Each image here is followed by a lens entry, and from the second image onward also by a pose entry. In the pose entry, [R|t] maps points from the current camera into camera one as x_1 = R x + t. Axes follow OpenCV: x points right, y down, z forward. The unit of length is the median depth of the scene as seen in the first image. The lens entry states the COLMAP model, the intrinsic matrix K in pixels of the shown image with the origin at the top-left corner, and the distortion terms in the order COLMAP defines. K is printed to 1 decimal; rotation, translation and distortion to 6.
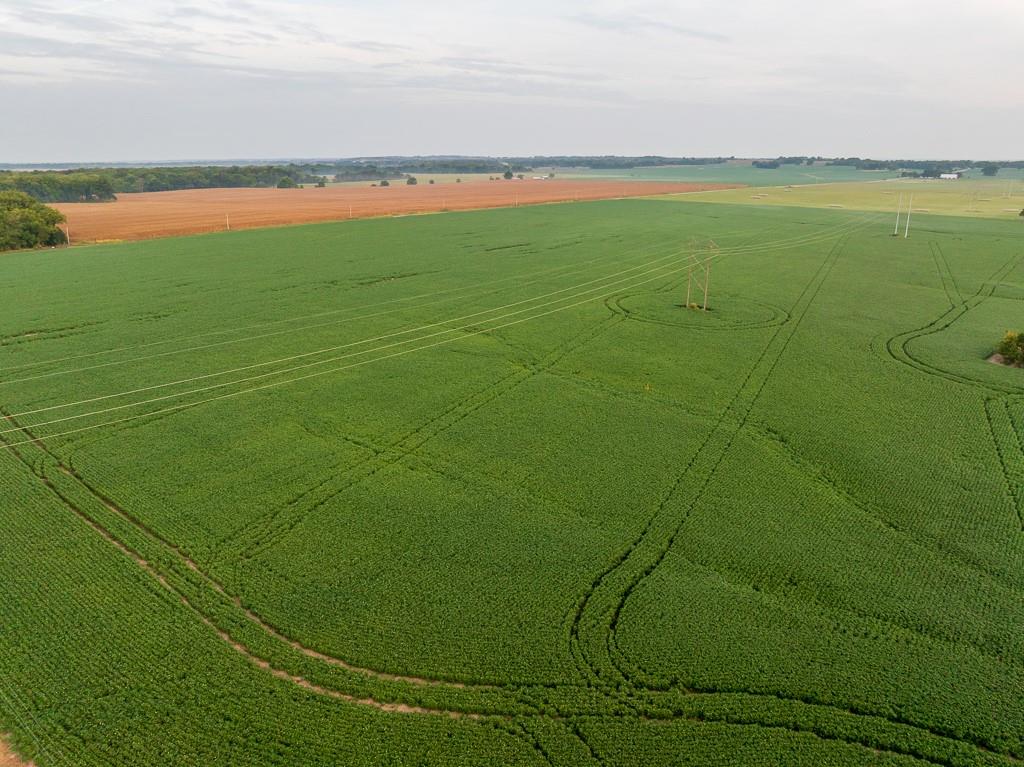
lens RADIAL K [[713.5, 0, 541.0], [0, 713.5, 380.2], [0, 0, 1]] dist [-0.048418, 0.024920]
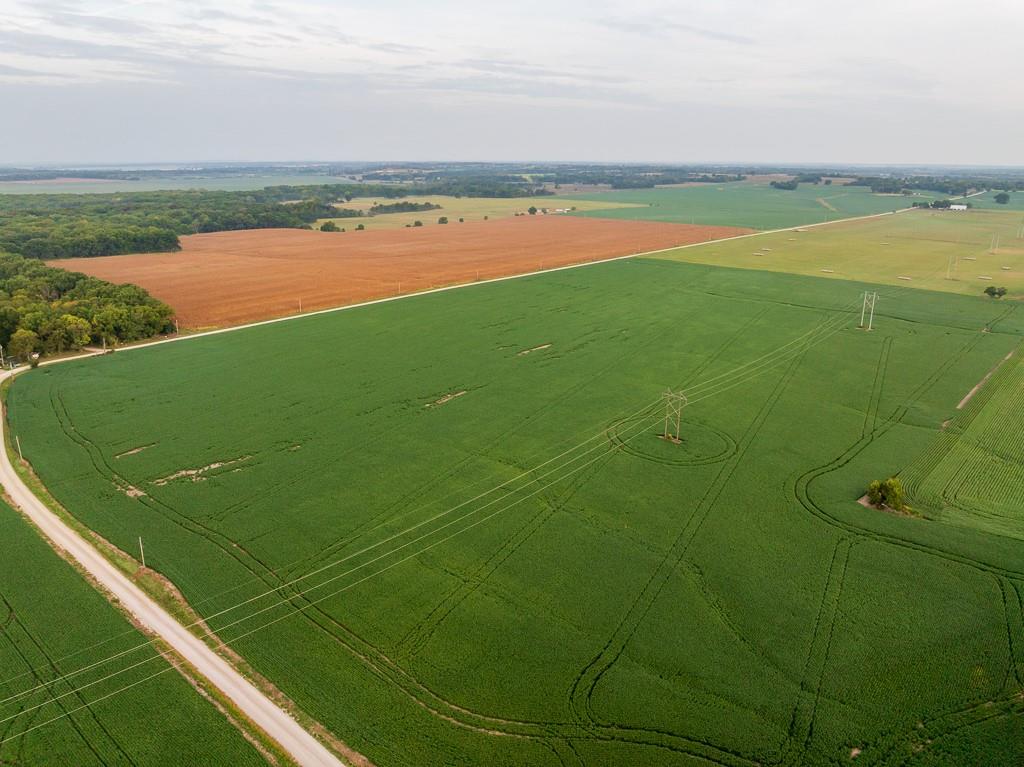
lens RADIAL K [[722.0, 0, 514.8], [0, 722.0, 383.3], [0, 0, 1]] dist [-0.037758, 0.001154]
pose [[0.997415, -0.007899, -0.071426, 0.024757], [0.008657, 0.999909, 0.010305, -0.412056], [0.071338, -0.010896, 0.997393, -0.775802]]
